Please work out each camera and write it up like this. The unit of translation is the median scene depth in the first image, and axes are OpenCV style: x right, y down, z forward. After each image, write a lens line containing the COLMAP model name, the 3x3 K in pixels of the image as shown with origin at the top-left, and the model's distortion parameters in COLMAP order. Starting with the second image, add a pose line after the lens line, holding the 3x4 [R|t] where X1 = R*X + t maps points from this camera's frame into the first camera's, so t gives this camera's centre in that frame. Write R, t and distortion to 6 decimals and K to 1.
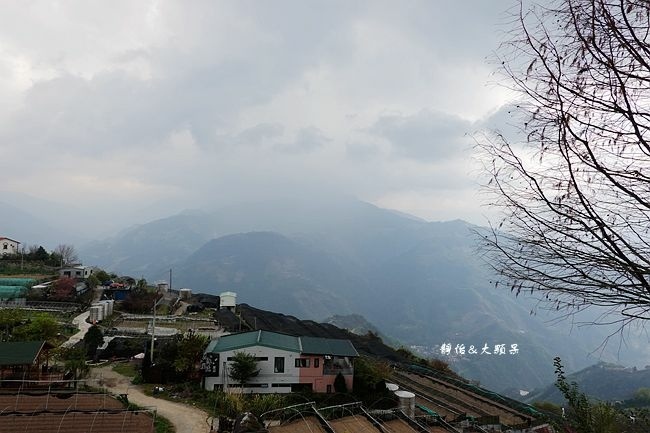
lens RADIAL K [[428.8, 0, 315.0], [0, 428.8, 207.3], [0, 0, 1]] dist [-0.001998, -0.002056]
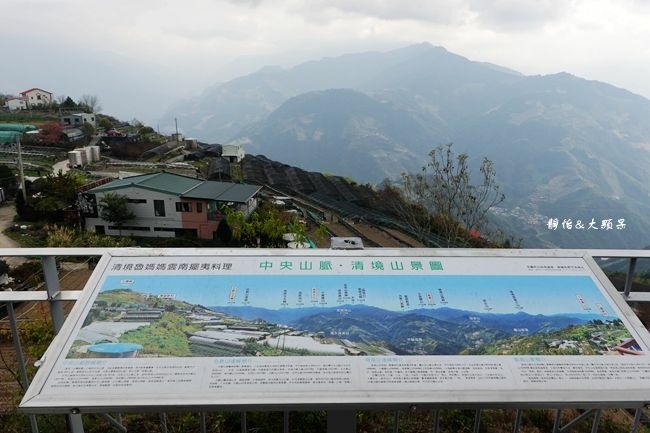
lens RADIAL K [[432.0, 0, 323.3], [0, 432.0, 212.1], [0, 0, 1]] dist [-0.002981, 0.000381]
pose [[0.985384, 0.038942, -0.165839, 0.133303], [0.017601, 0.945036, 0.326491, 0.027663], [0.169438, -0.324638, 0.930538, 0.068814]]
